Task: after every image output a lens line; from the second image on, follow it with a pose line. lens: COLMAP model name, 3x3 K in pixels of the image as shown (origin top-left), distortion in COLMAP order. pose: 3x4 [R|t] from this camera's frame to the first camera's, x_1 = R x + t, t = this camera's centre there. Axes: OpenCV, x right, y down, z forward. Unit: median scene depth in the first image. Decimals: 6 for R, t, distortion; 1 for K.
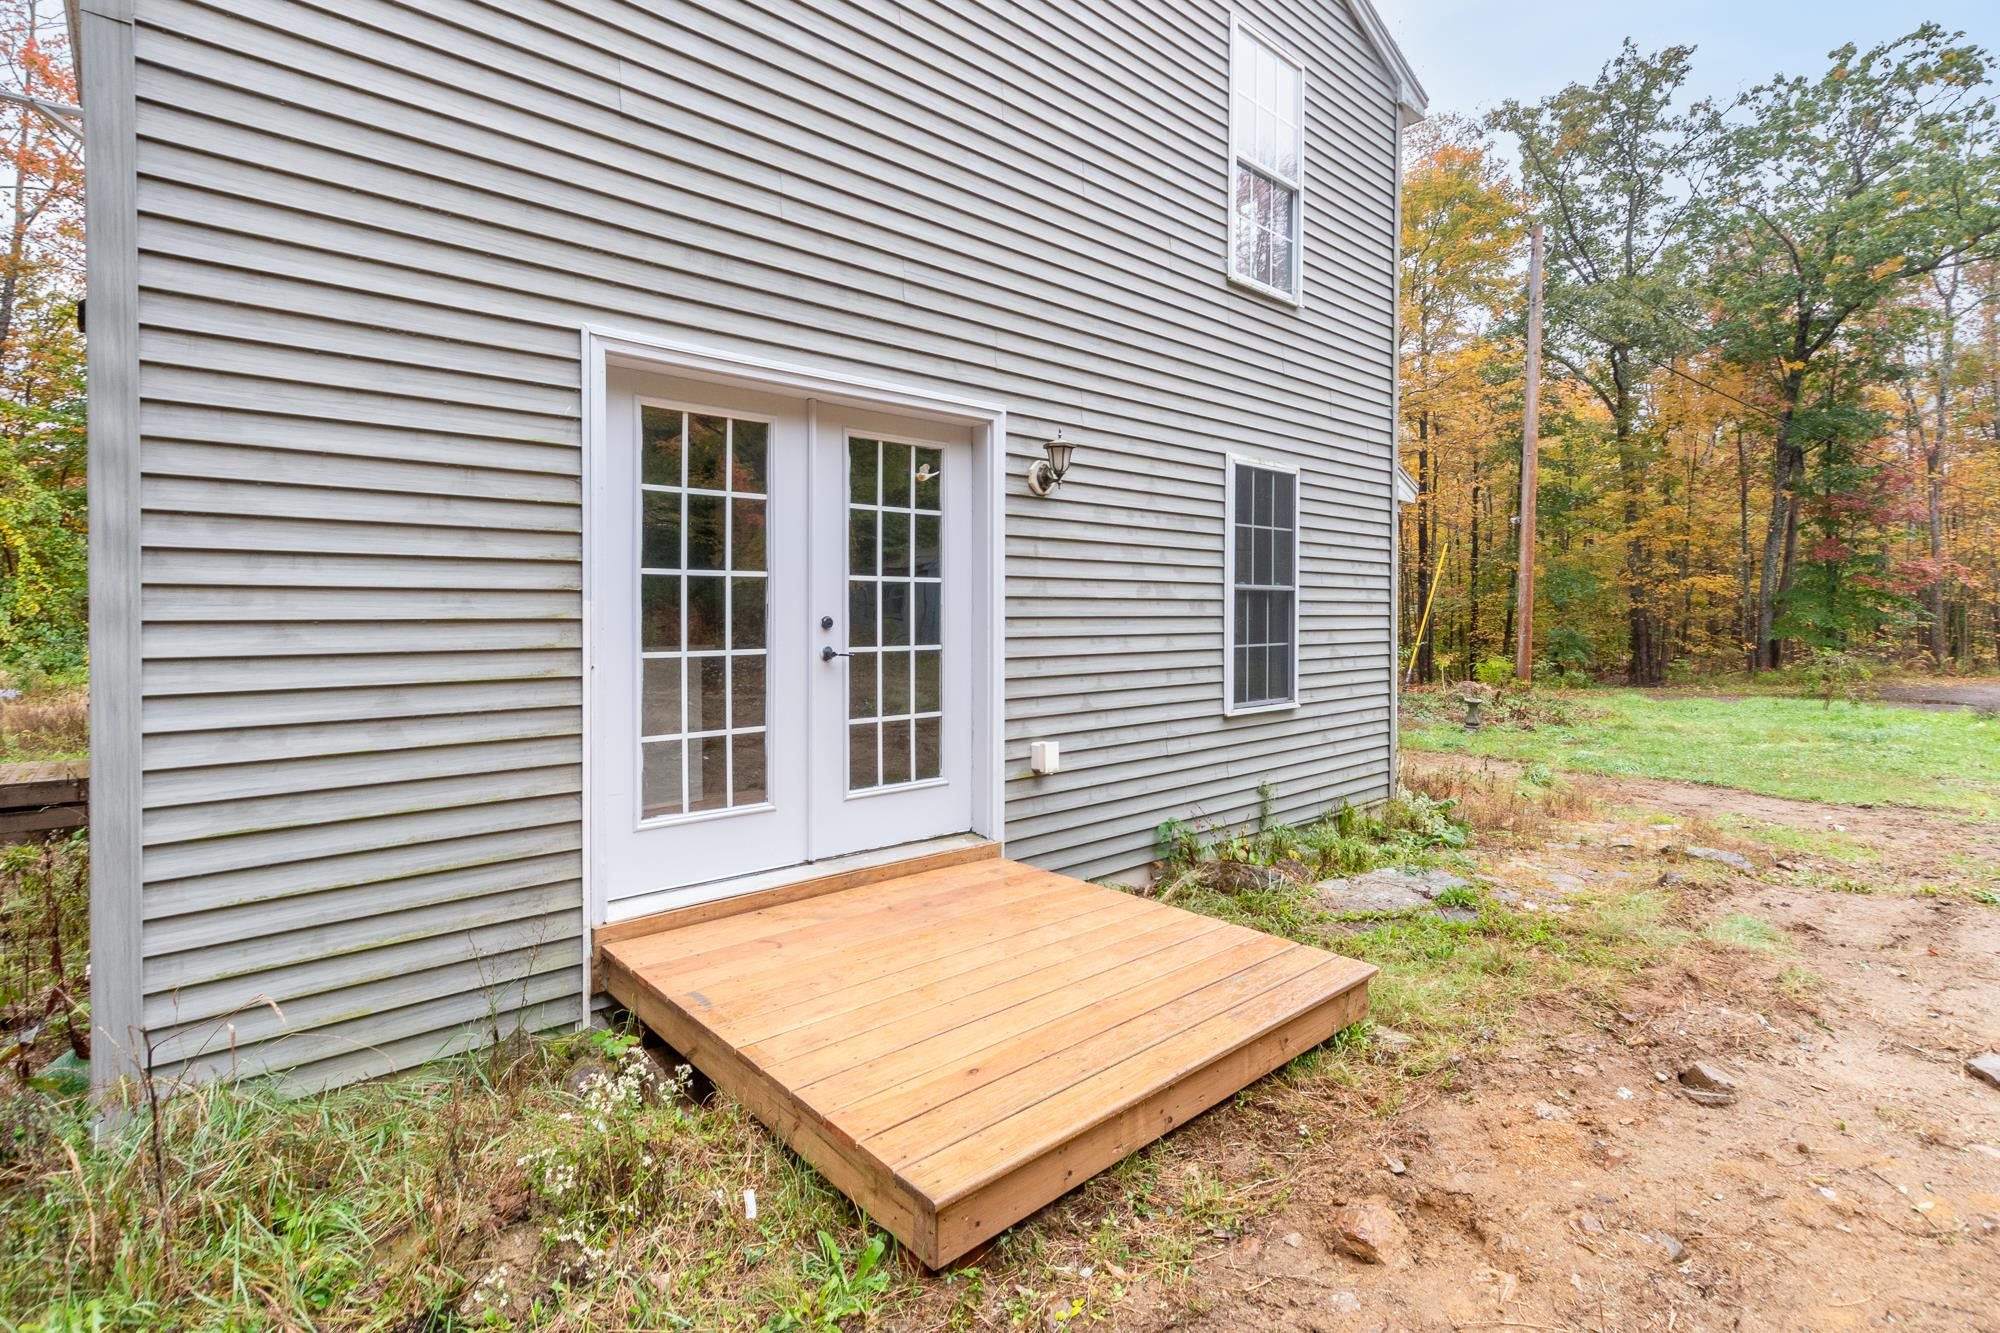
lens RADIAL K [[959.0, 0, 1032.0], [0, 959.0, 620.4], [0, 0, 1]] dist [0.005910, -0.002837]
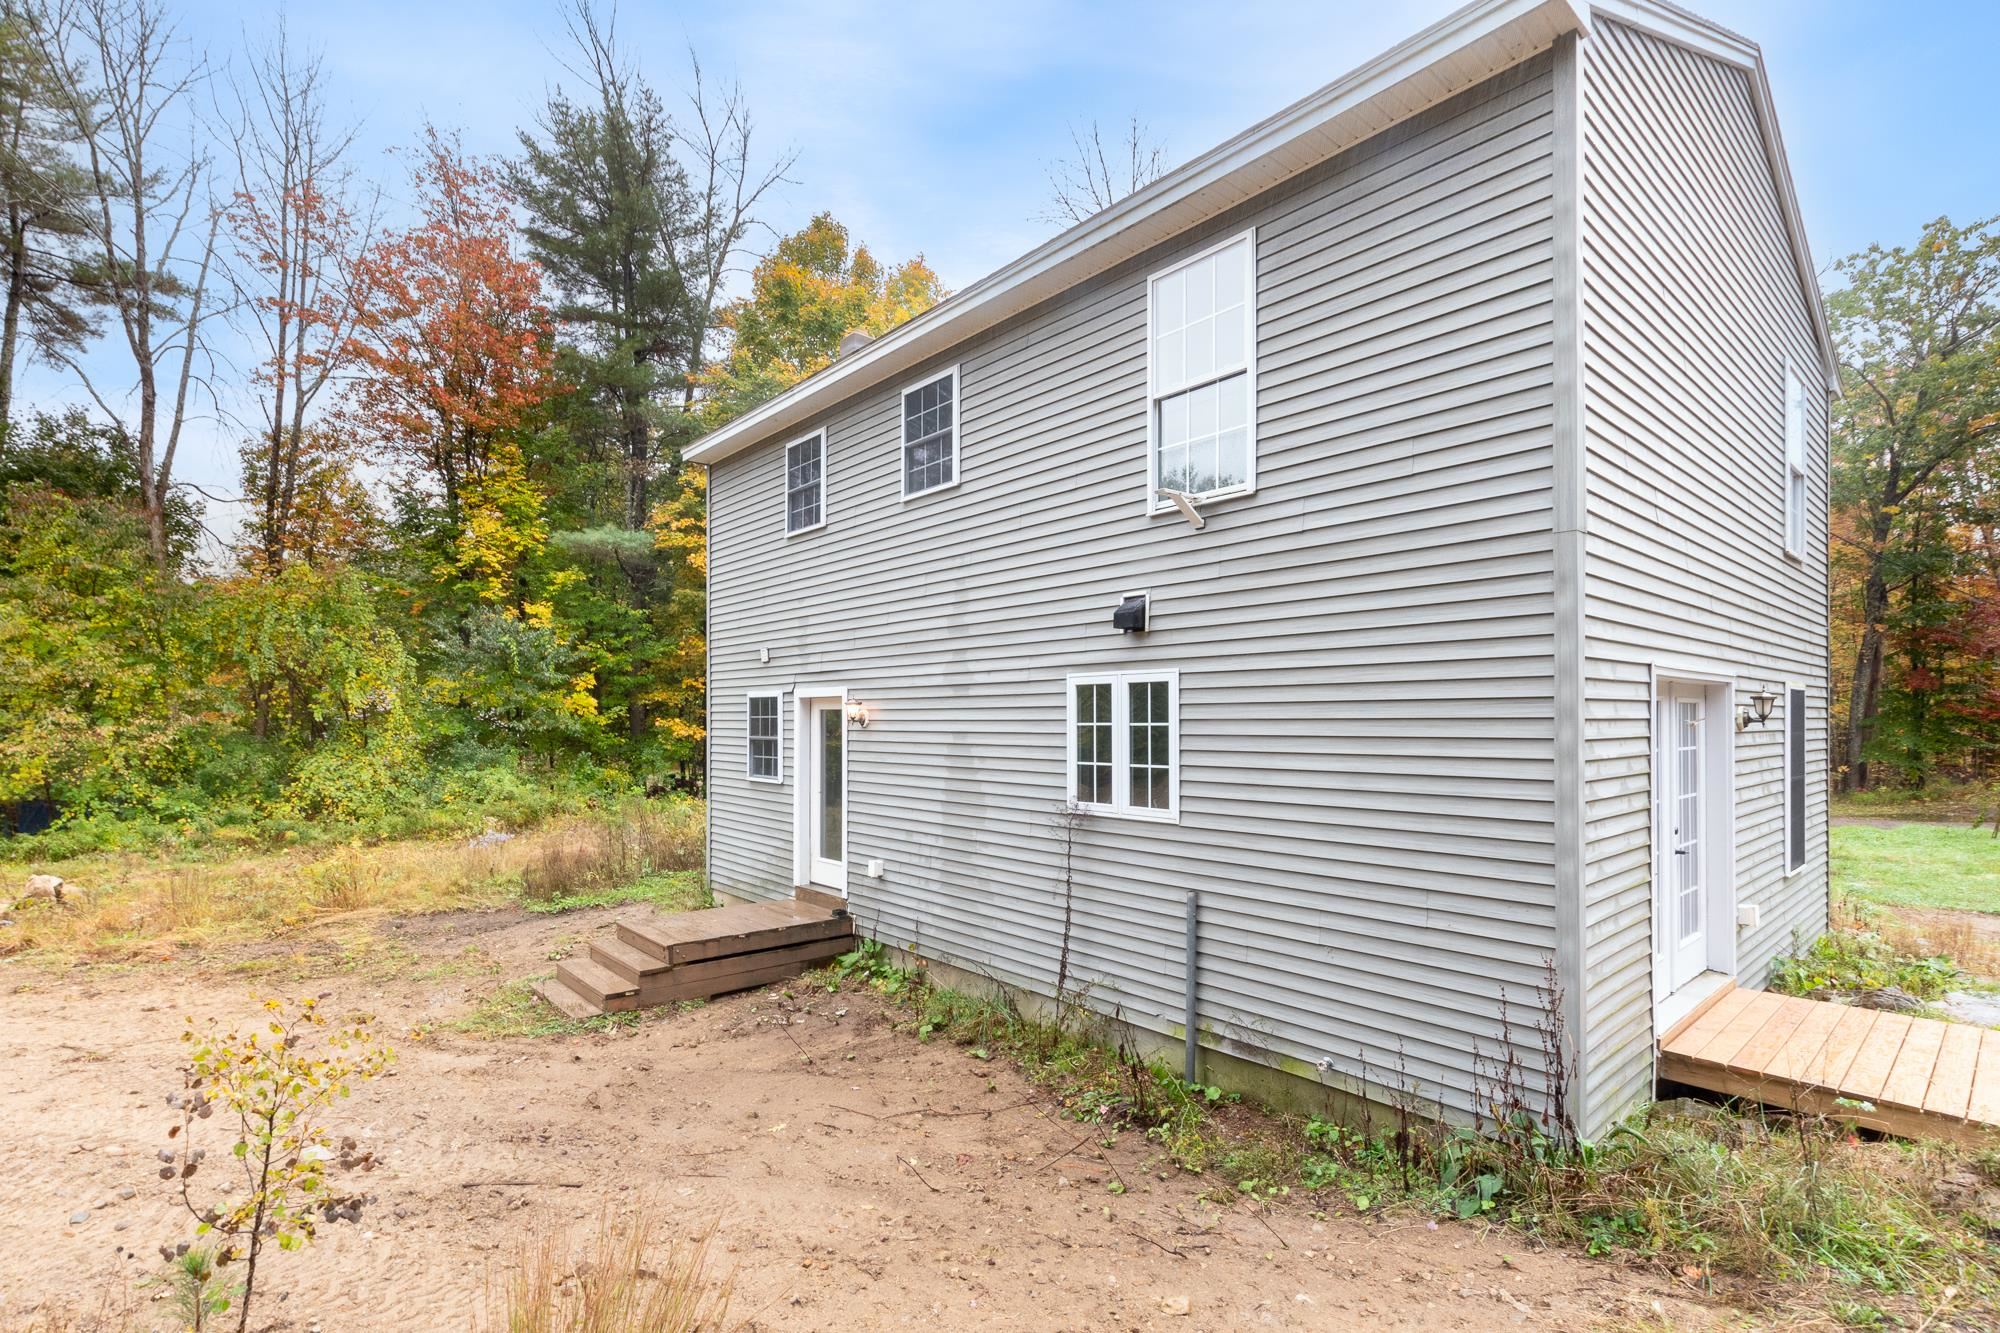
lens RADIAL K [[959.0, 0, 963.8], [0, 959.0, 713.2], [0, 0, 1]] dist [0.005910, -0.002837]
pose [[0.999927, -0.004183, -0.011329, -0.236329], [0.004076, 0.999947, -0.009403, -0.031103], [0.011368, 0.009356, 0.999892, -0.090405]]
